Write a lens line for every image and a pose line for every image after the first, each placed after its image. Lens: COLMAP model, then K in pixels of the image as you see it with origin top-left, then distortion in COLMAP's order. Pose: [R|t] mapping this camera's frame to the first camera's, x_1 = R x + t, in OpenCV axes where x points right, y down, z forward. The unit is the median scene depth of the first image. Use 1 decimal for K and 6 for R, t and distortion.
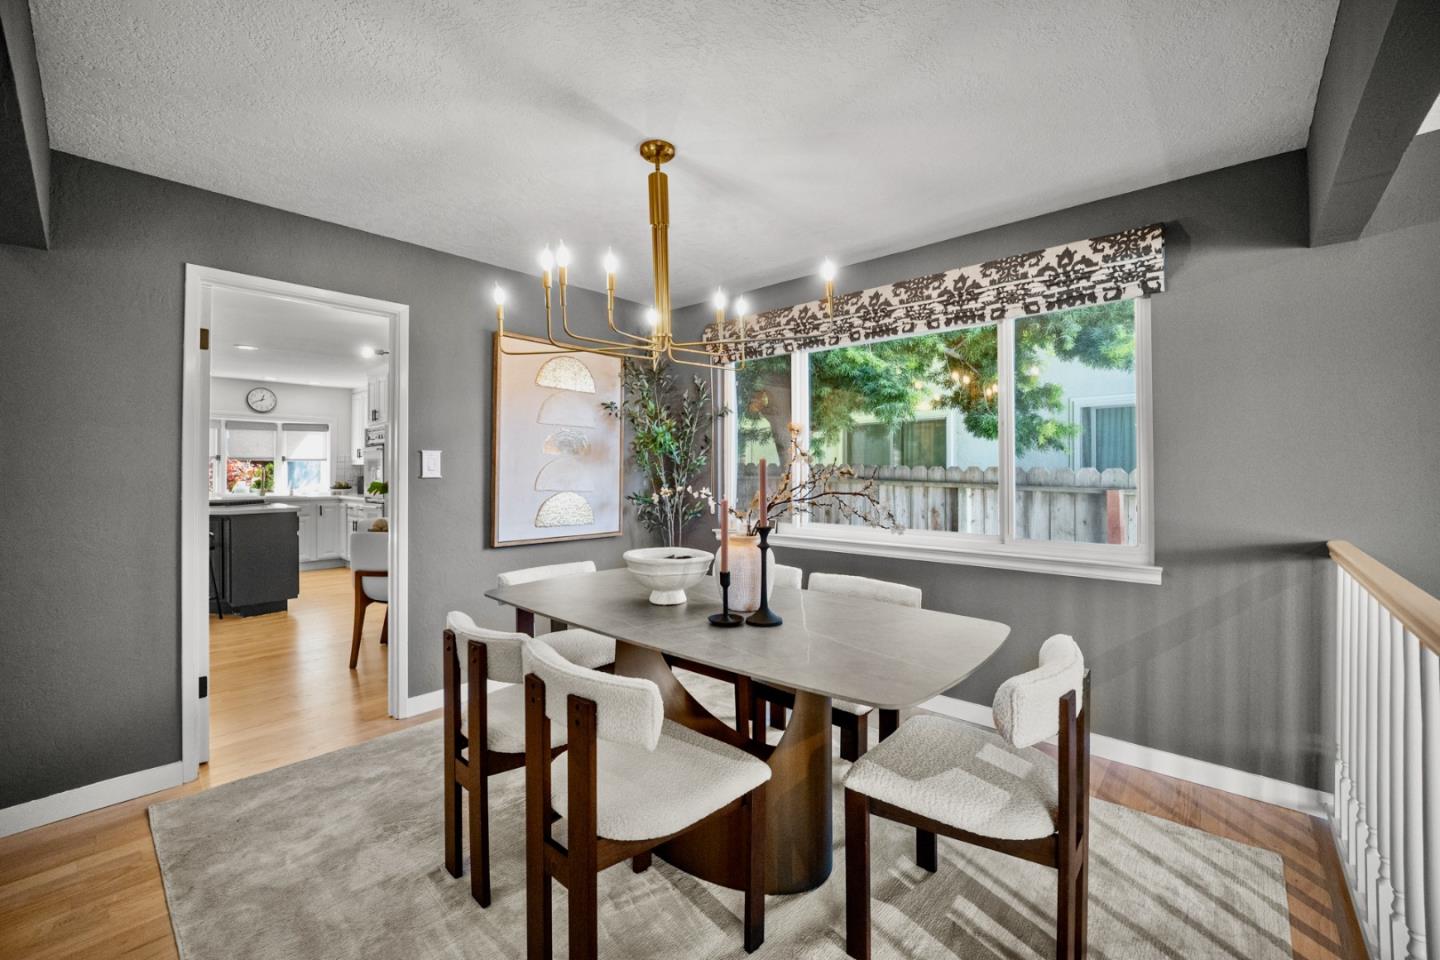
lens RADIAL K [[589.3, 0, 710.7], [0, 589.3, 471.4], [0, 0, 1]] dist [-0.001720, 0.000003]
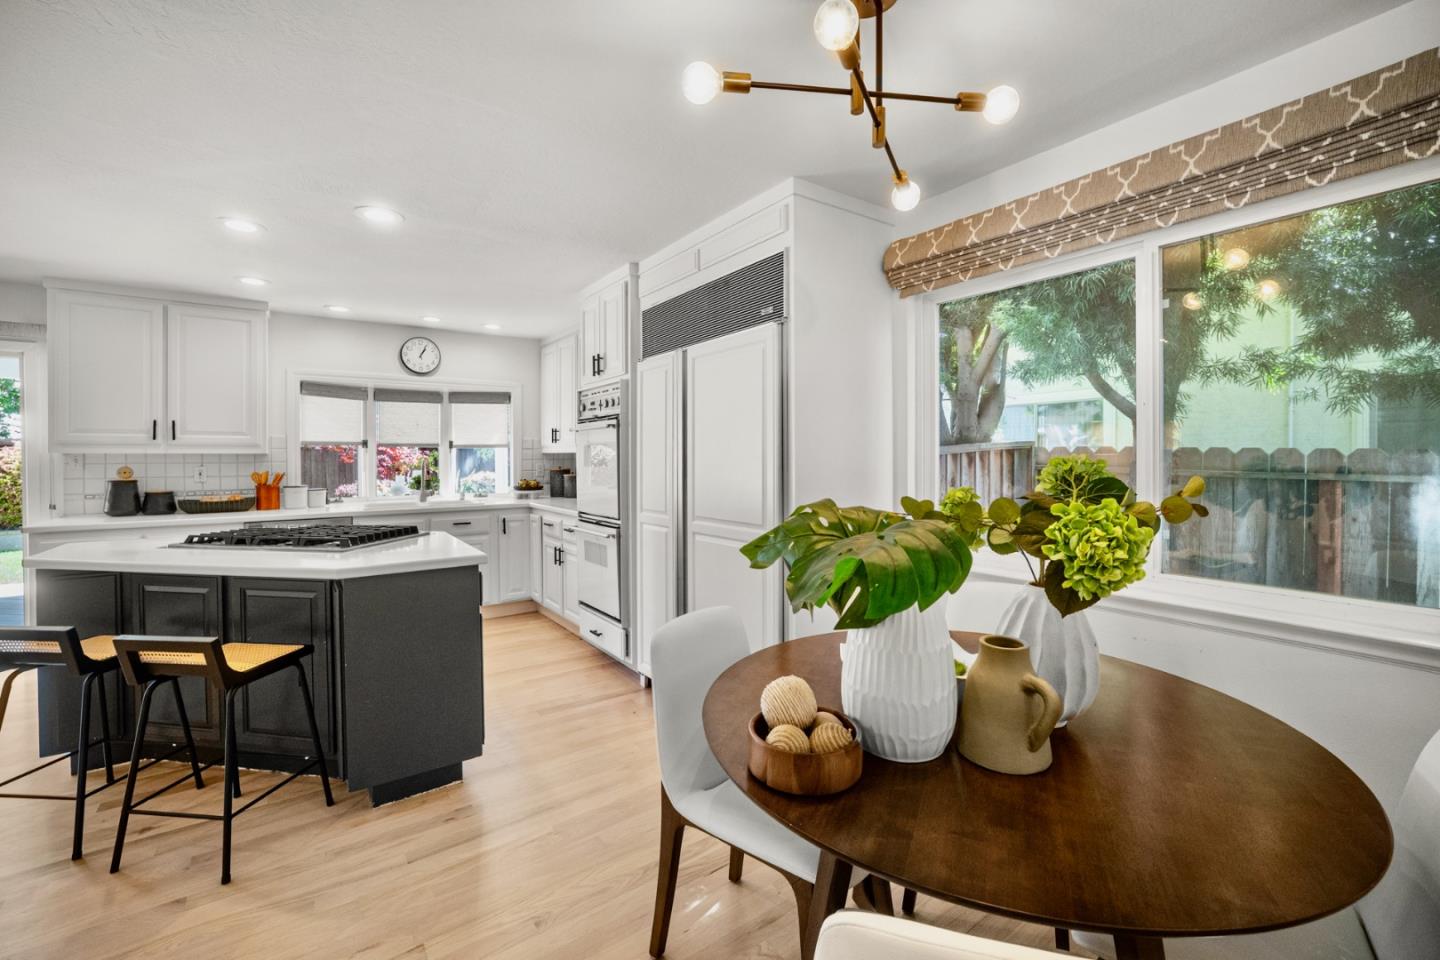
lens RADIAL K [[589.3, 0, 707.8], [0, 589.3, 463.4], [0, 0, 1]] dist [-0.001720, 0.000003]
pose [[0.976533, 0.001075, -0.215367, -0.306190], [0.002242, 0.999883, 0.015157, -0.009869], [0.215358, -0.015284, 0.976416, 0.422030]]
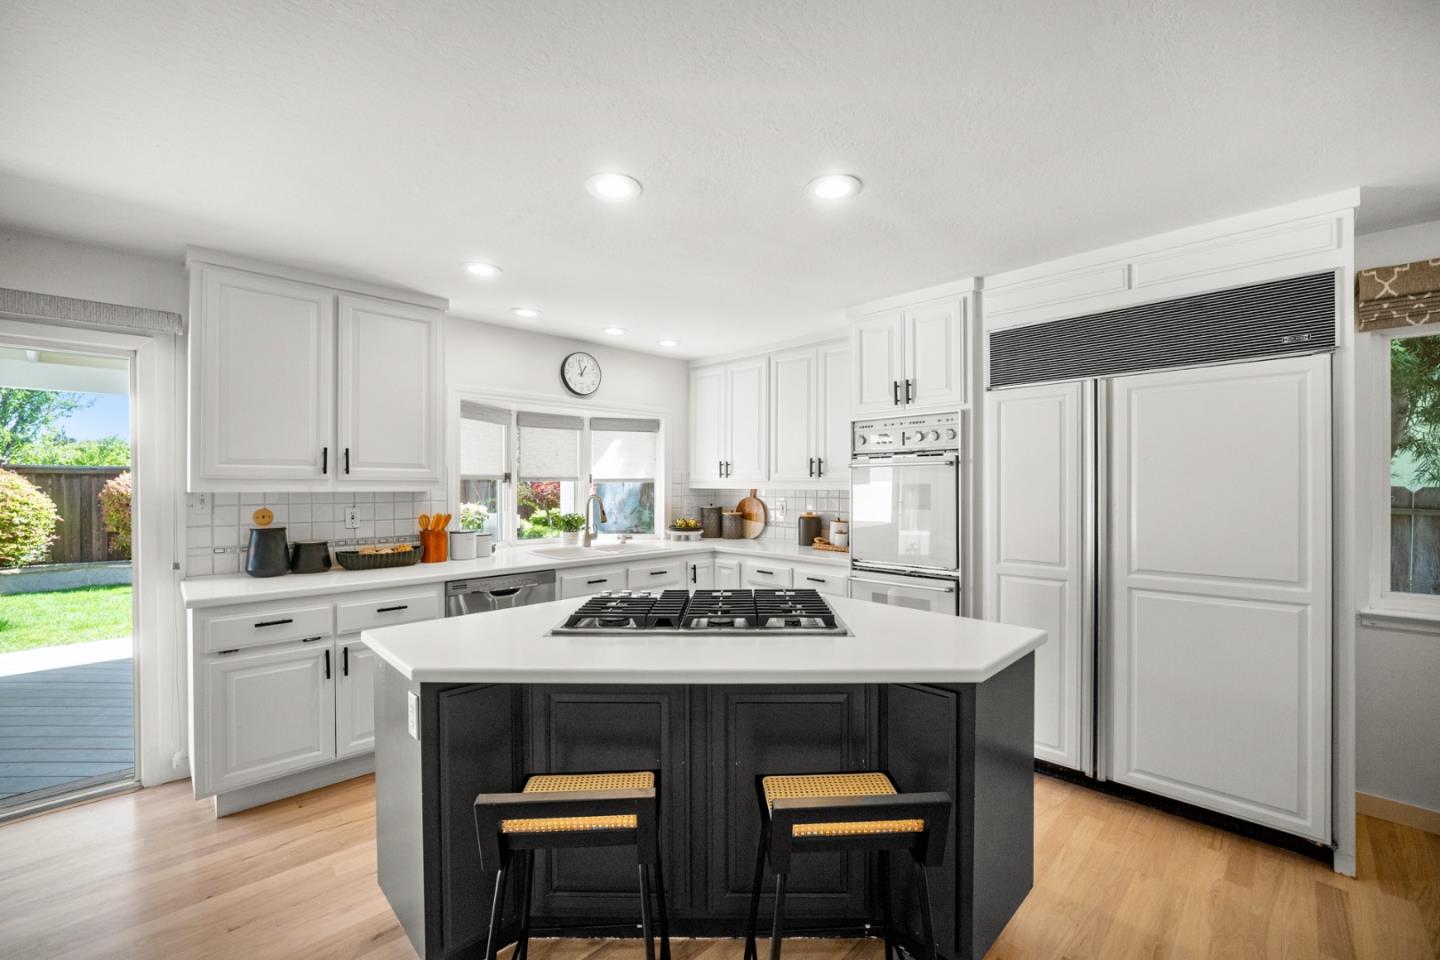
lens RADIAL K [[589.3, 0, 722.1], [0, 589.3, 490.0], [0, 0, 1]] dist [-0.001720, 0.000003]
pose [[0.998667, 0.002674, -0.051555, -0.595640], [-0.002134, 0.999942, 0.010524, -0.017389], [0.051580, -0.010400, 0.998615, 0.447112]]
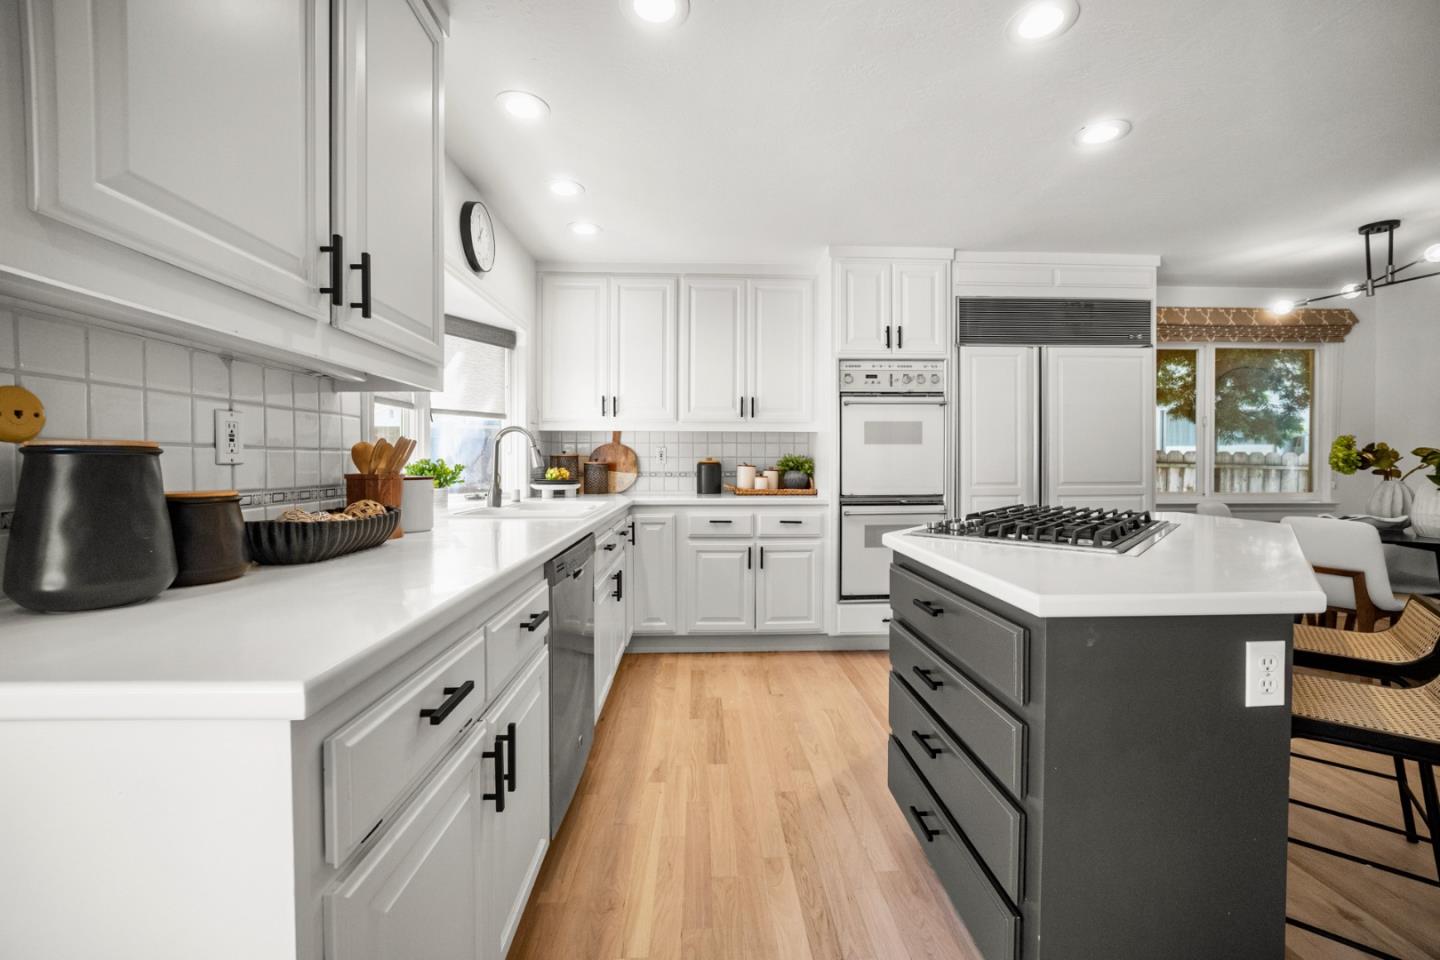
lens RADIAL K [[589.3, 0, 716.9], [0, 589.3, 473.8], [0, 0, 1]] dist [-0.001720, 0.000003]
pose [[0.703278, -0.010428, 0.710838, -0.901761], [-0.001983, 0.999860, 0.016630, 0.014793], [-0.710912, -0.013105, 0.703159, 0.641437]]
